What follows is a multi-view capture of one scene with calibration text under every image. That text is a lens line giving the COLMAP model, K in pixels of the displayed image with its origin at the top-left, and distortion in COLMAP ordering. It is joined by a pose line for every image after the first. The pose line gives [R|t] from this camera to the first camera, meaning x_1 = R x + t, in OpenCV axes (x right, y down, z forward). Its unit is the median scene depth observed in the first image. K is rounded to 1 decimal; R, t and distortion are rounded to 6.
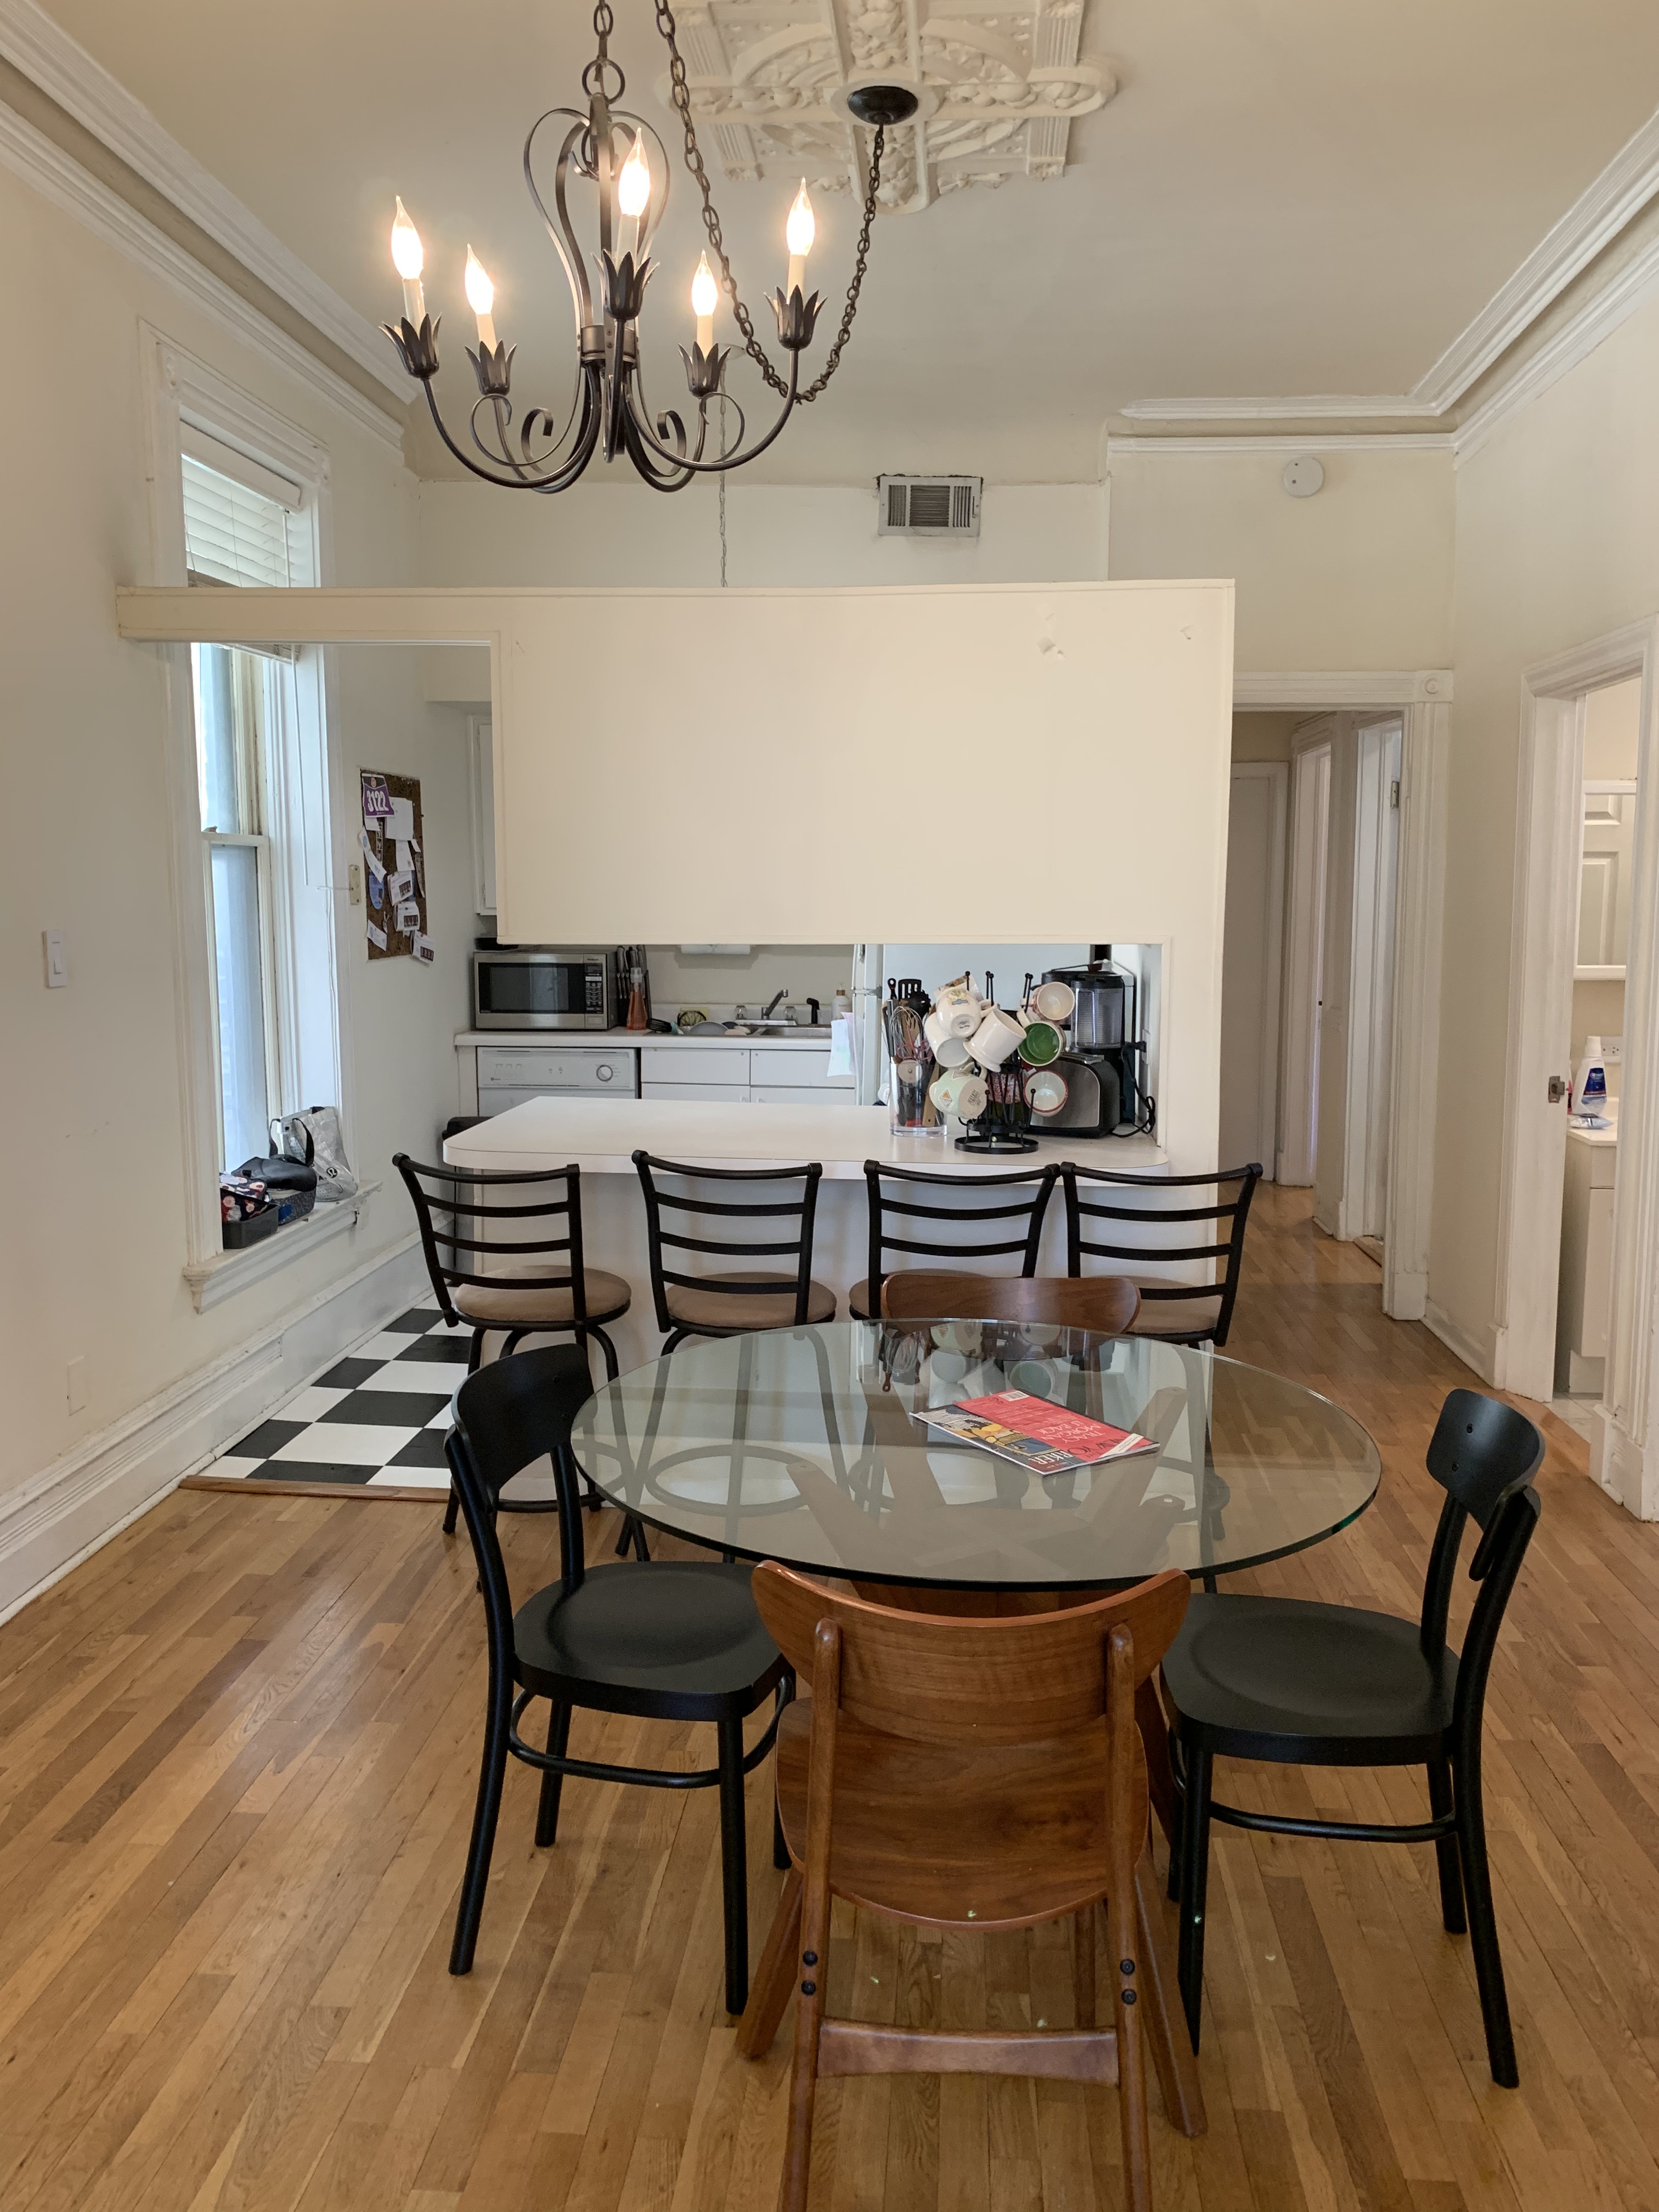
lens RADIAL K [[1666.8, 0, 830.7], [0, 1666.8, 1111.2], [0, 0, 1]] dist [0.028736, -0.038806]
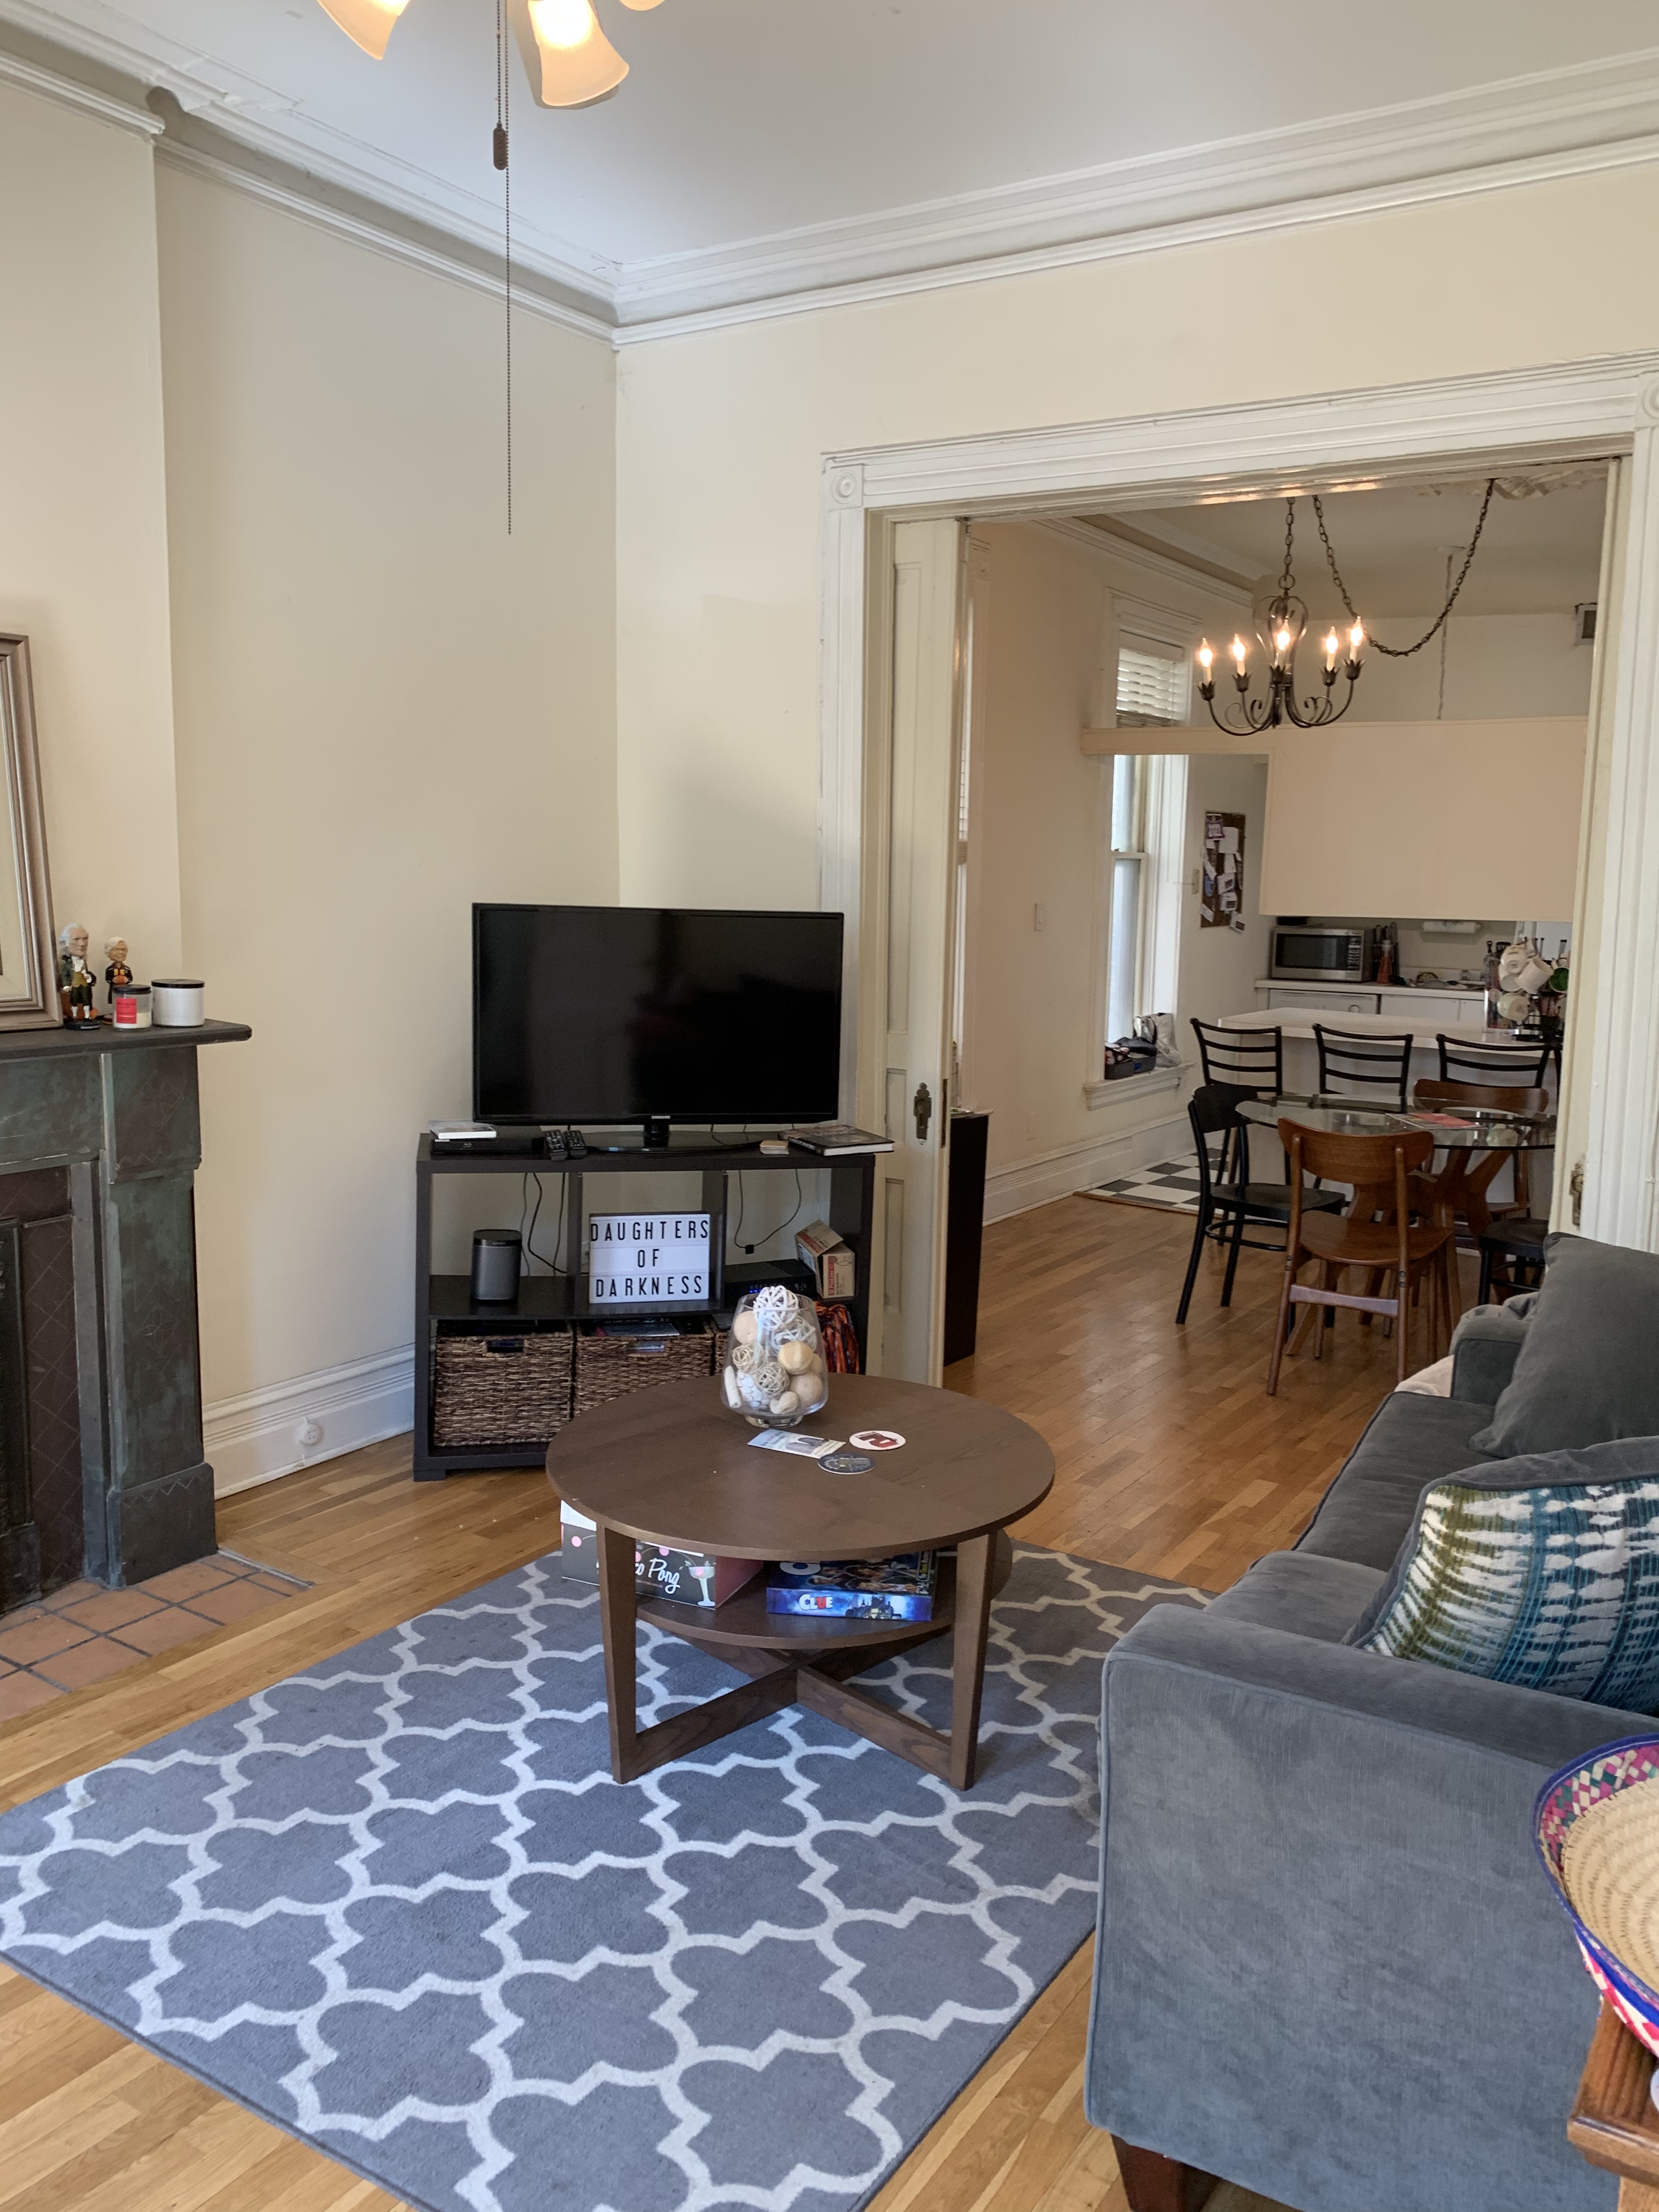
lens RADIAL K [[1666.8, 0, 832.4], [0, 1666.8, 1104.5], [0, 0, 1]] dist [0.028736, -0.038806]
pose [[0.871620, 0.079140, -0.483752, 0.232575], [-0.078642, 0.996674, 0.021356, 0.082279], [0.483833, 0.019429, 0.874945, -0.655549]]
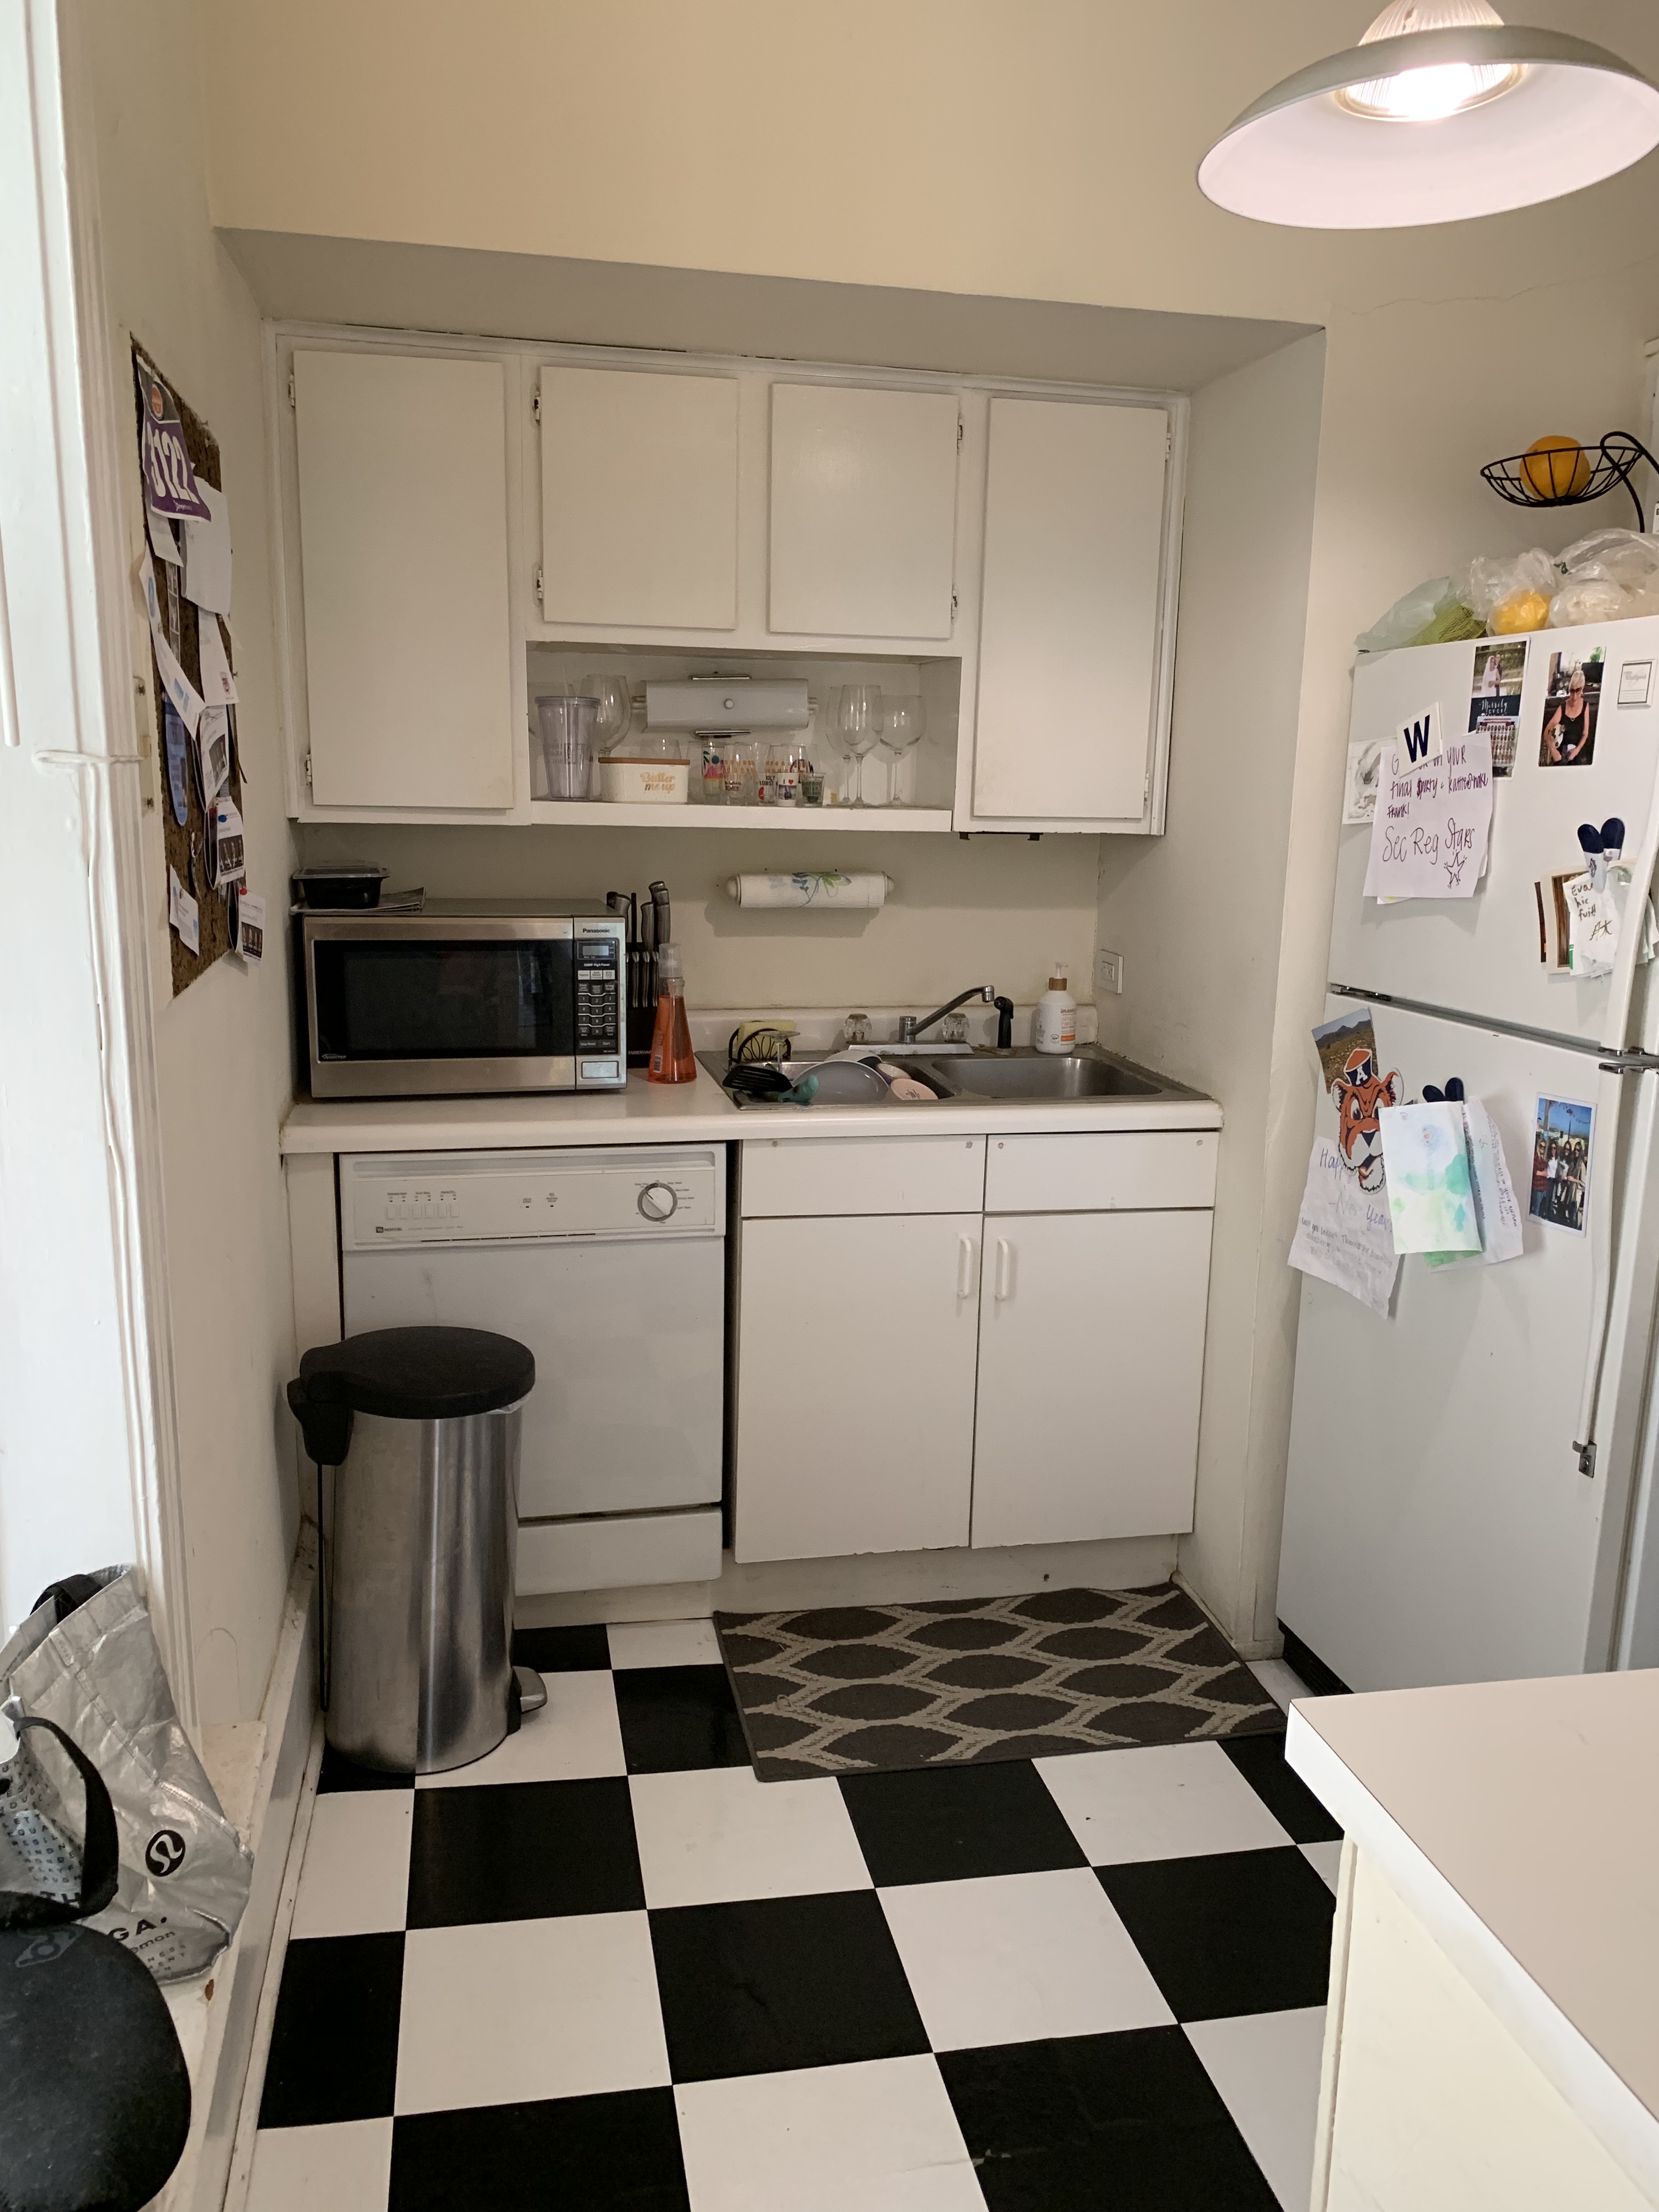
lens RADIAL K [[1666.8, 0, 824.1], [0, 1666.8, 1101.1], [0, 0, 1]] dist [0.028736, -0.038806]
pose [[0.959207, -0.032814, 0.280794, -0.268758], [0.012881, 0.997282, 0.072543, -0.099819], [-0.282411, -0.065967, 0.957023, 0.729622]]
